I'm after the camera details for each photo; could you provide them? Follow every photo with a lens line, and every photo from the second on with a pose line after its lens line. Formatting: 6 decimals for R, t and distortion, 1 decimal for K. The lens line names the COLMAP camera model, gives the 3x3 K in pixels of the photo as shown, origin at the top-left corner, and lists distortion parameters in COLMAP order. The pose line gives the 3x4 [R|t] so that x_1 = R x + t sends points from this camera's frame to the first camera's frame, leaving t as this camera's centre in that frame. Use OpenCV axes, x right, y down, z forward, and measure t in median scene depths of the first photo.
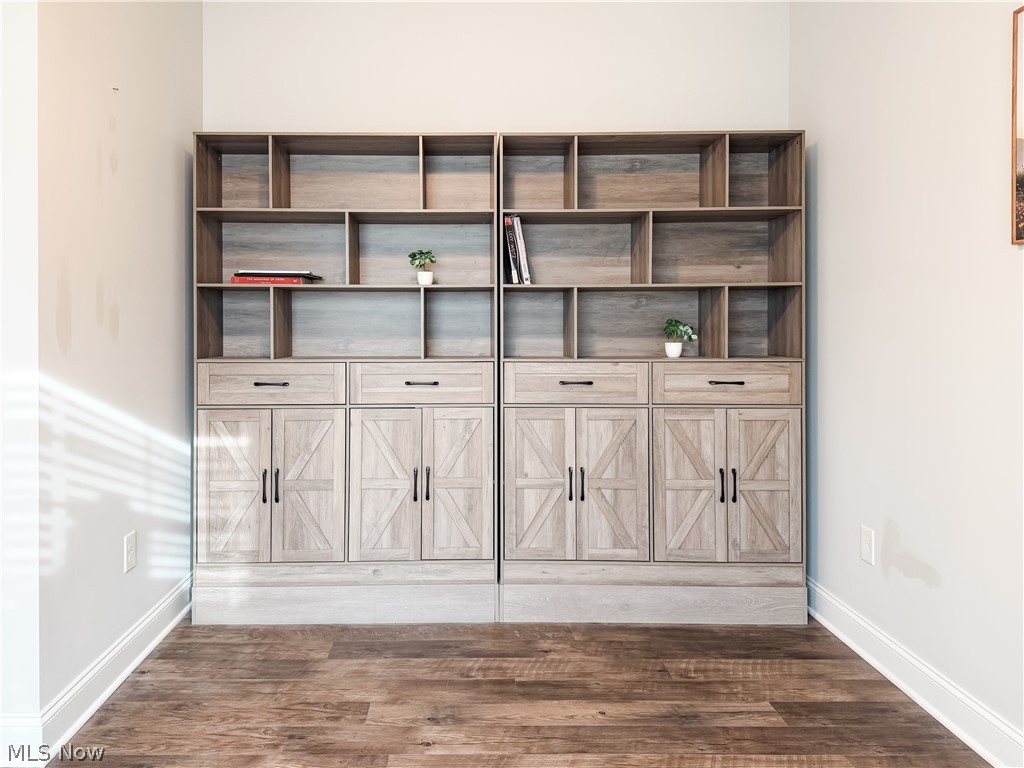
lens RADIAL K [[730.9, 0, 444.2], [0, 730.9, 347.6], [0, 0, 1]] dist [0.060715, -0.065548]
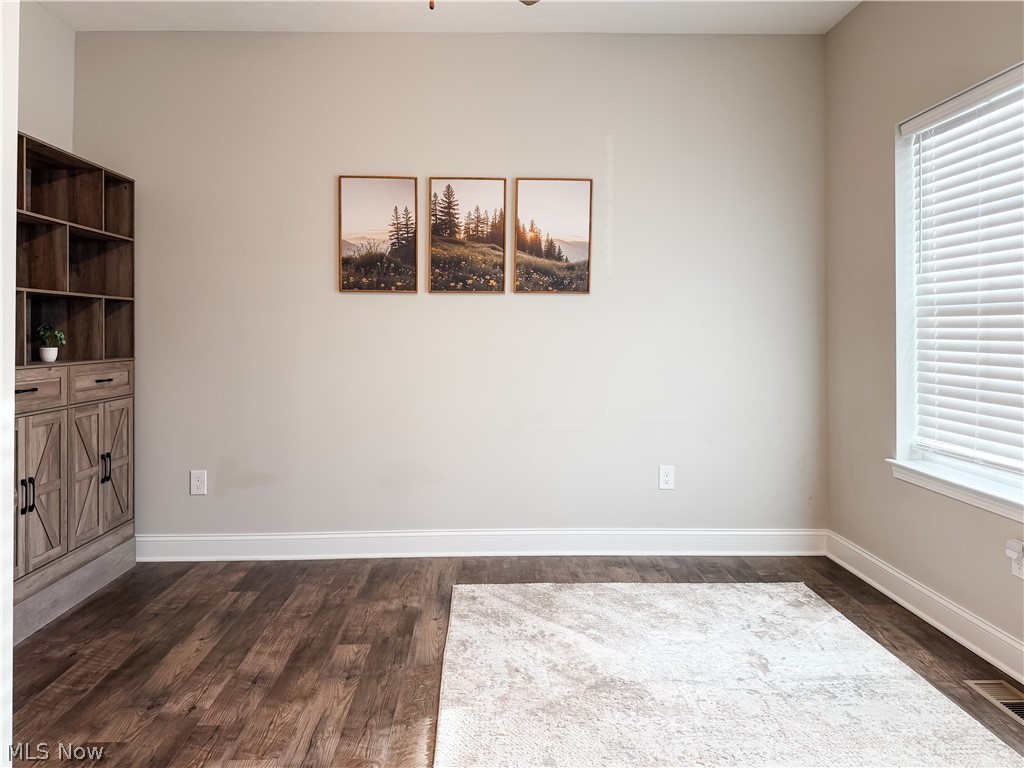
lens RADIAL K [[730.9, 0, 508.5], [0, 730.9, 381.3], [0, 0, 1]] dist [0.060715, -0.065548]
pose [[-0.031700, -0.065006, 0.997381, -0.898918], [0.025659, 0.997501, 0.065830, -0.013303], [-0.999168, 0.027678, -0.029953, 0.436848]]
